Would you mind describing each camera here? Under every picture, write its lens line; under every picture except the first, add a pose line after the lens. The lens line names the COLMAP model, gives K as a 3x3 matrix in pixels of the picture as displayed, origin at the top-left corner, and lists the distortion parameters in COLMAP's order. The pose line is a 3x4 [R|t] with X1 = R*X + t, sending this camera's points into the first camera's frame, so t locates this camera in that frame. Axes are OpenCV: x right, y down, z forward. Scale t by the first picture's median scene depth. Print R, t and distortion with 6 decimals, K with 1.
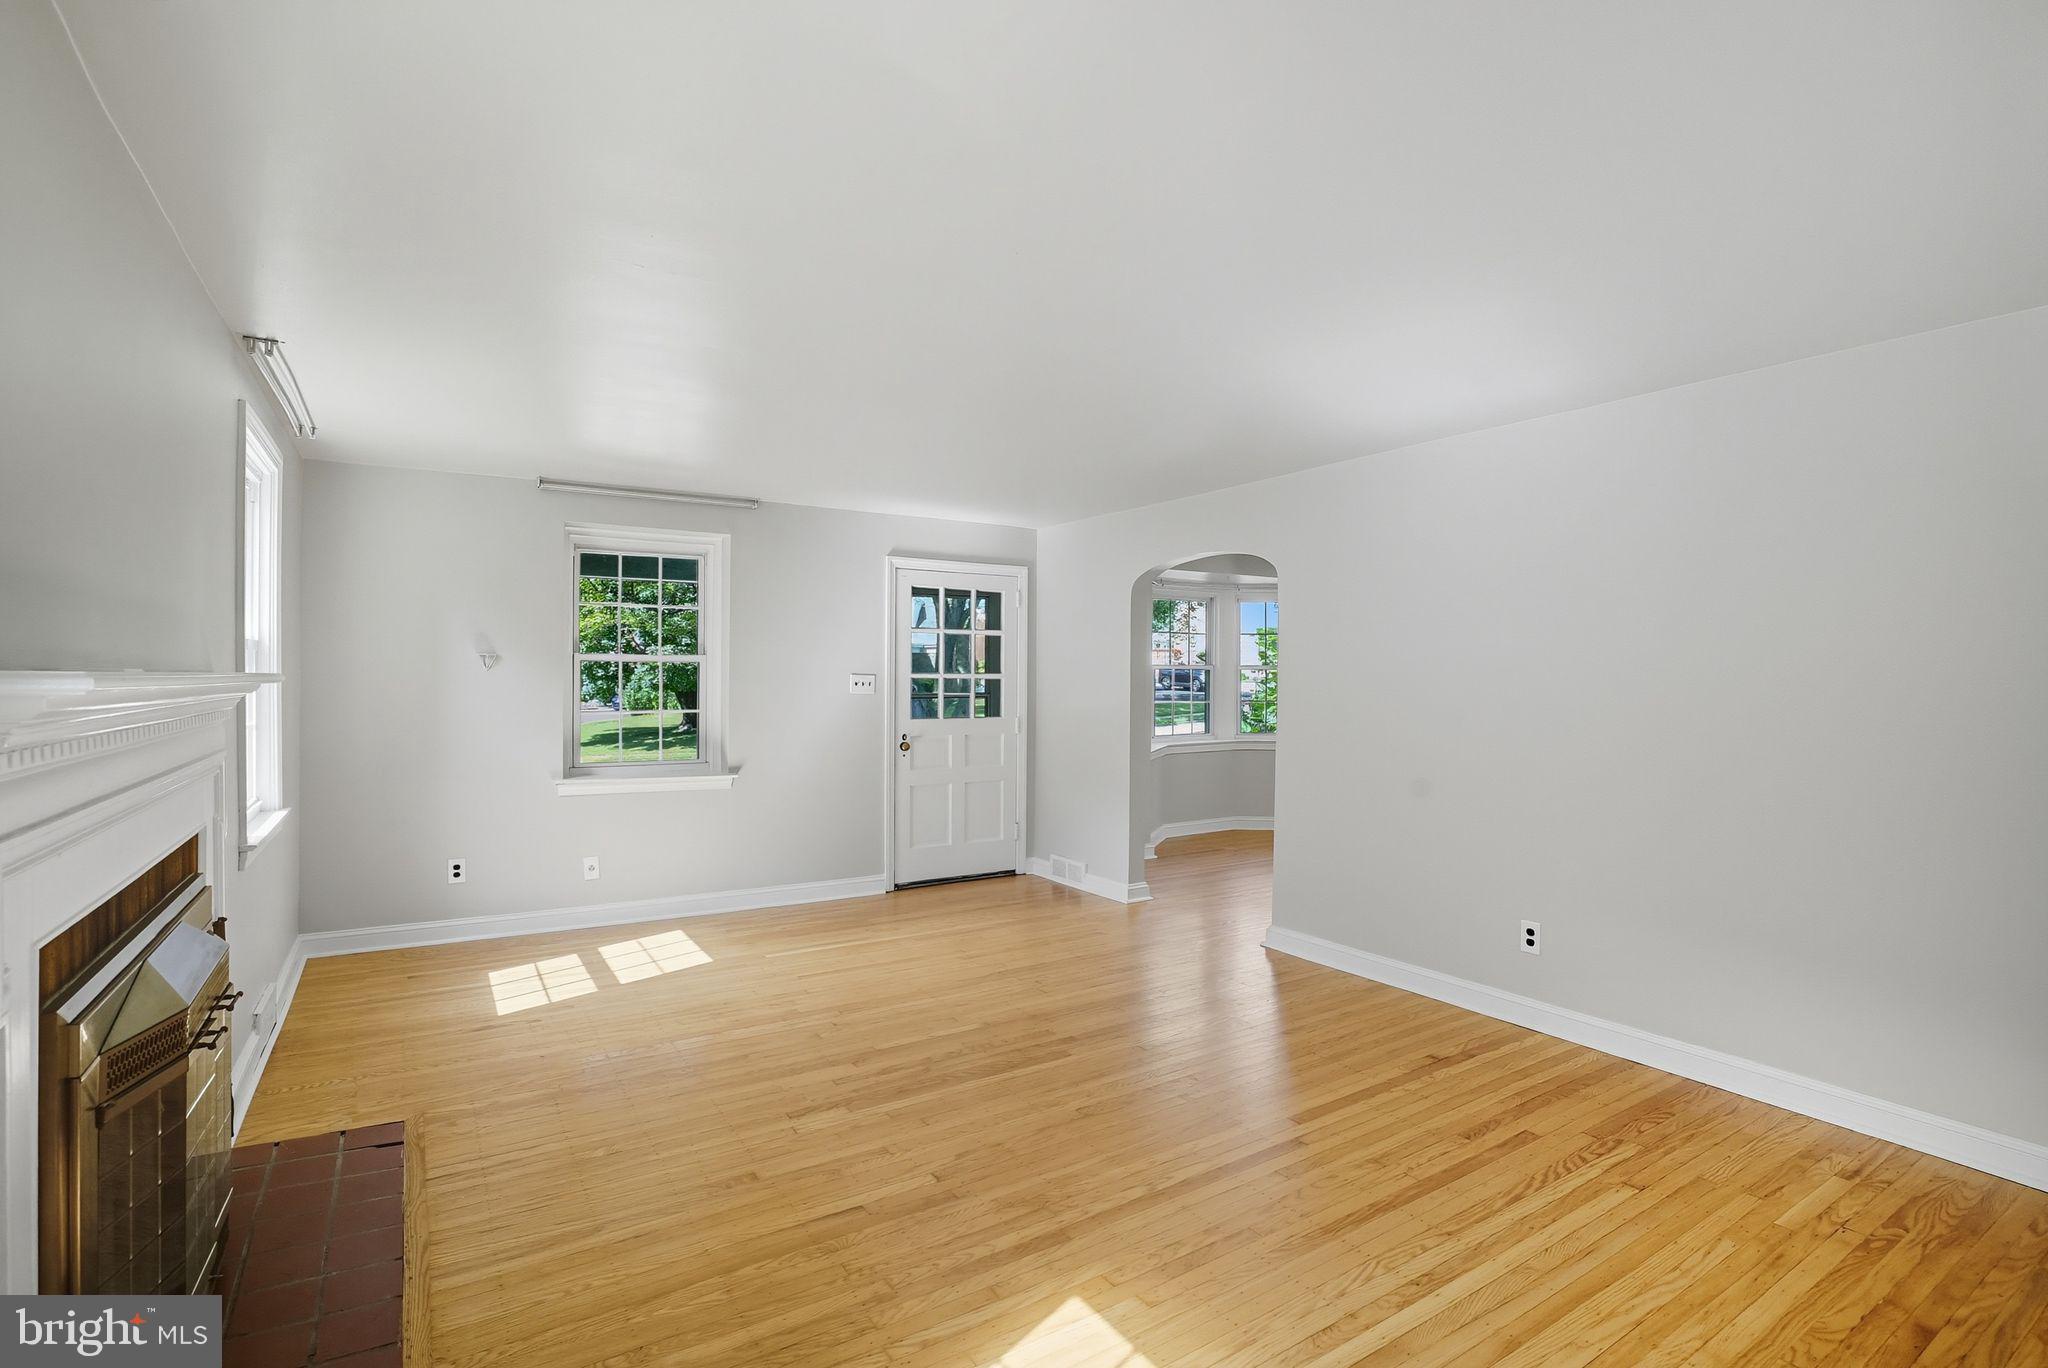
lens RADIAL K [[951.8, 0, 1021.6], [0, 951.8, 680.4], [0, 0, 1]] dist [-0.063516, 0.021944]
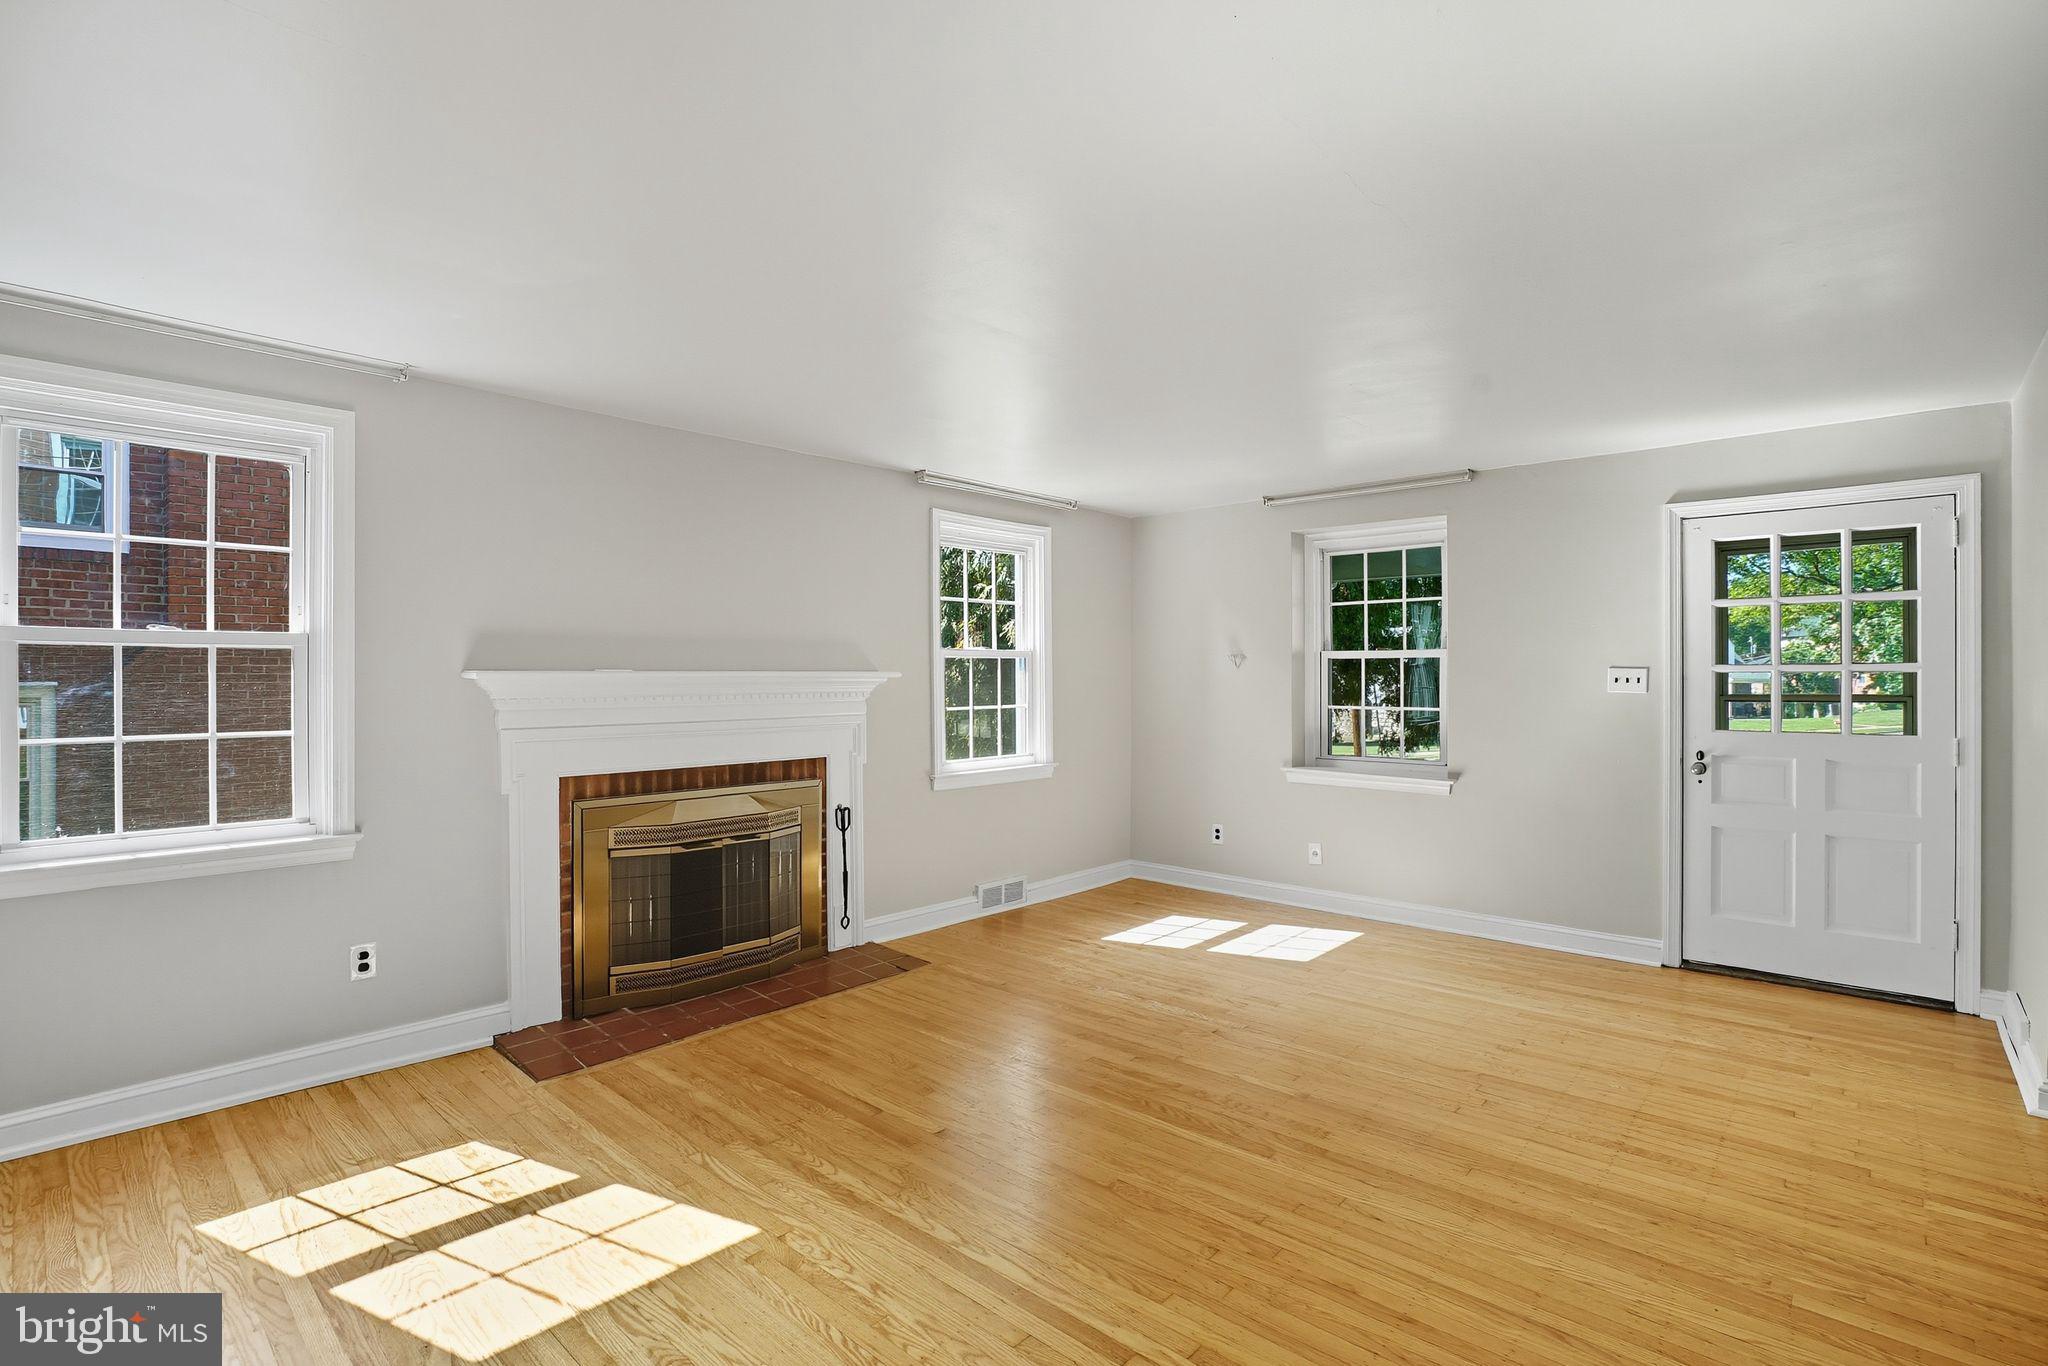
lens RADIAL K [[951.8, 0, 1021.6], [0, 951.8, 679.4], [0, 0, 1]] dist [-0.063516, 0.021944]
pose [[0.266347, -0.003132, -0.963872, 0.538235], [0.000873, 0.999995, -0.003009, 0.006364], [0.963877, -0.000040, 0.266349, 0.440441]]
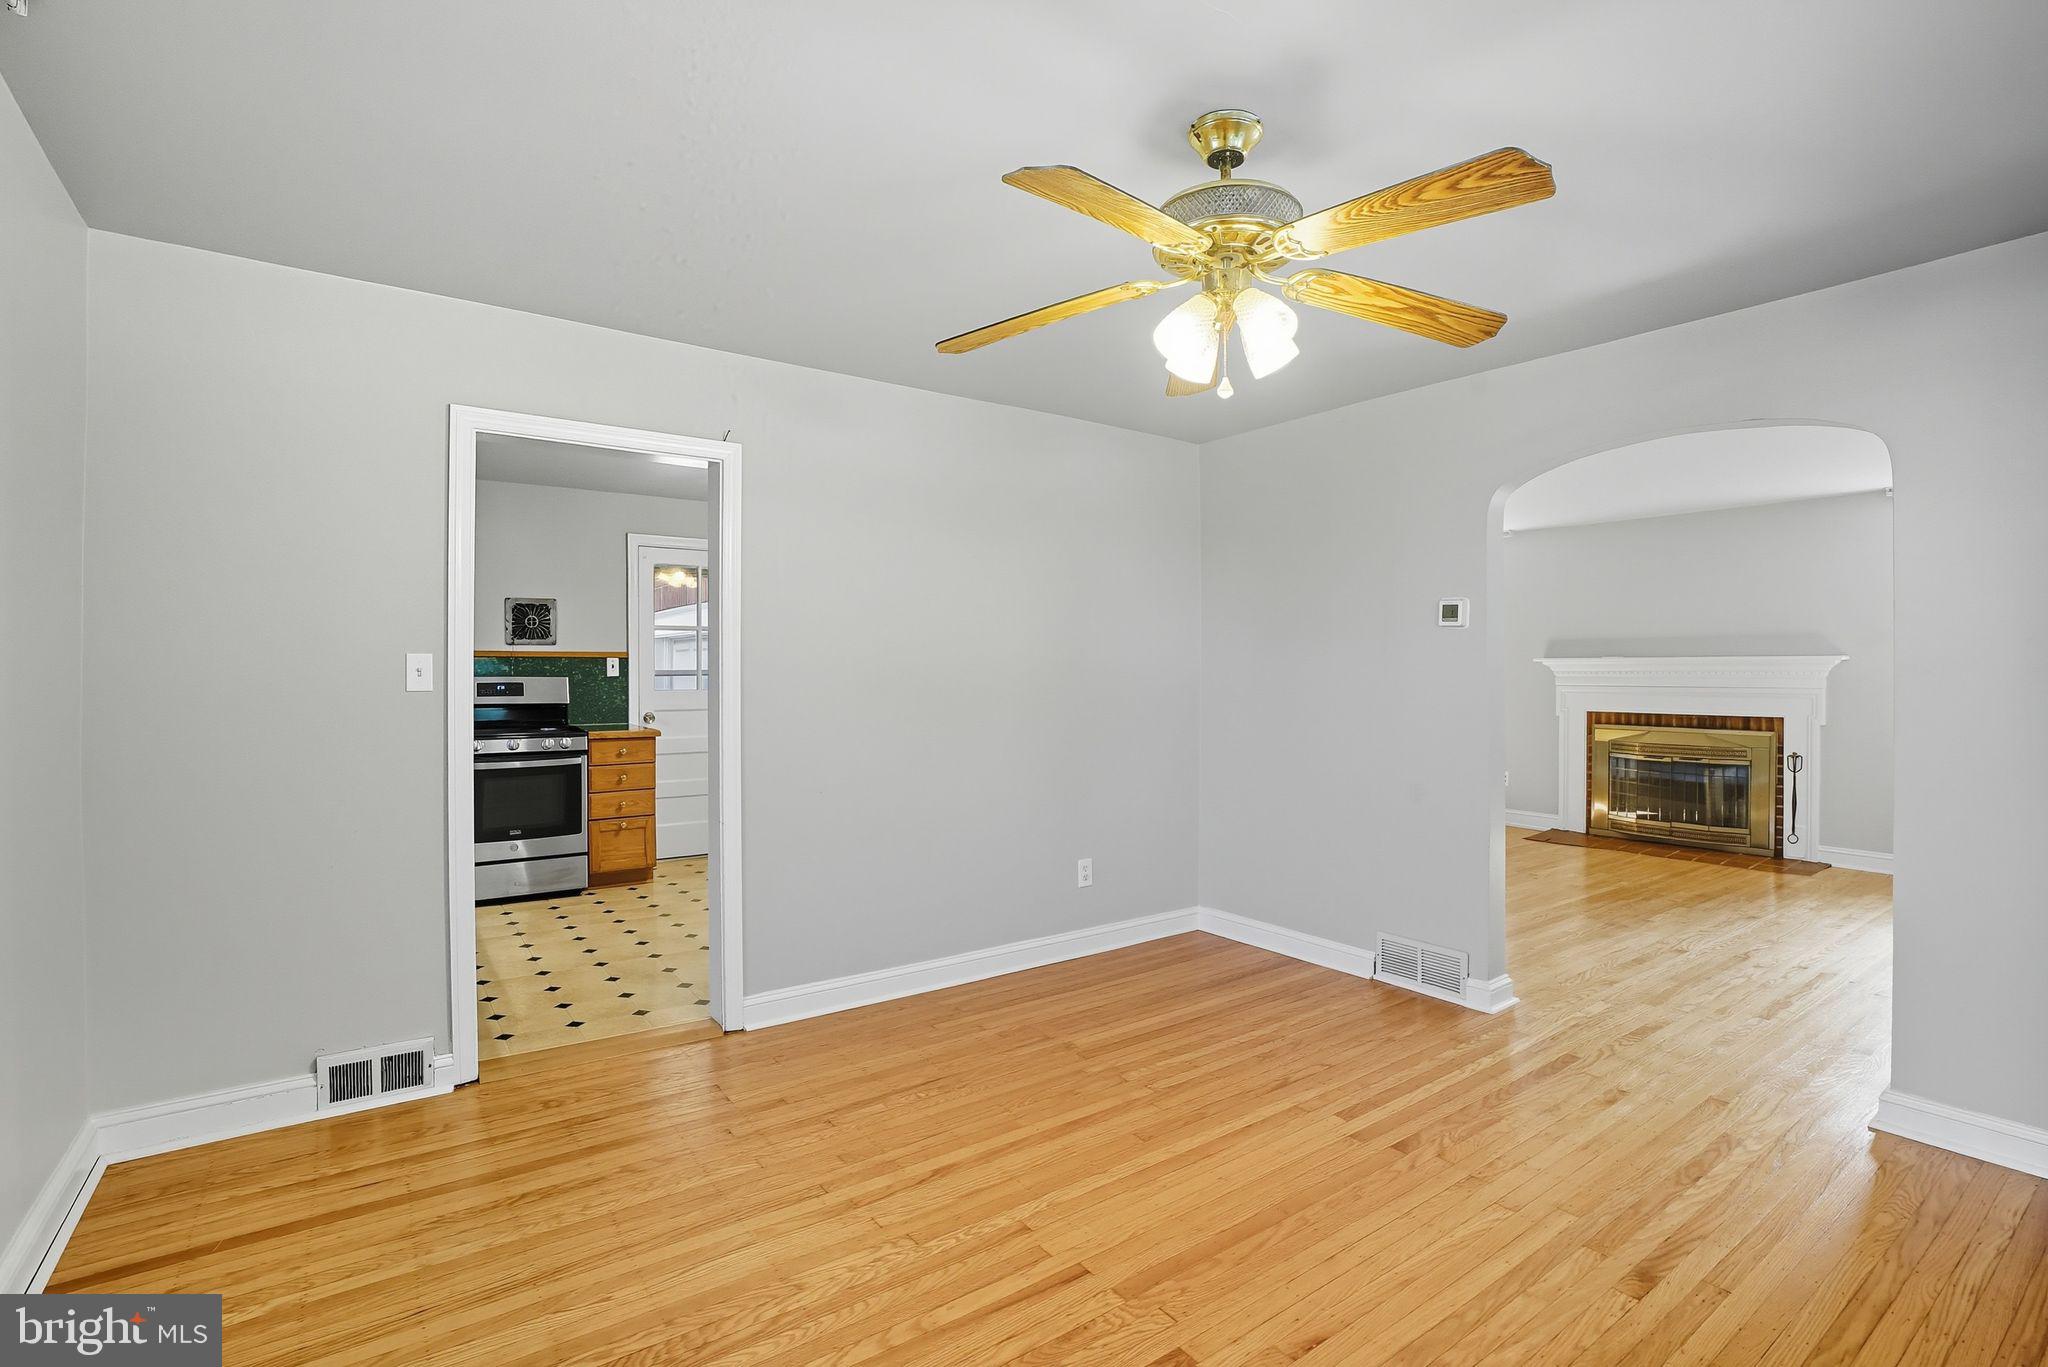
lens RADIAL K [[968.1, 0, 1017.5], [0, 968.1, 674.9], [0, 0, 1]] dist [-0.059160, 0.024585]
pose [[-0.998541, -0.002509, -0.053940, 0.723535], [-0.002872, 0.999974, 0.006659, 0.015924], [0.053922, 0.006804, -0.998522, 1.805632]]
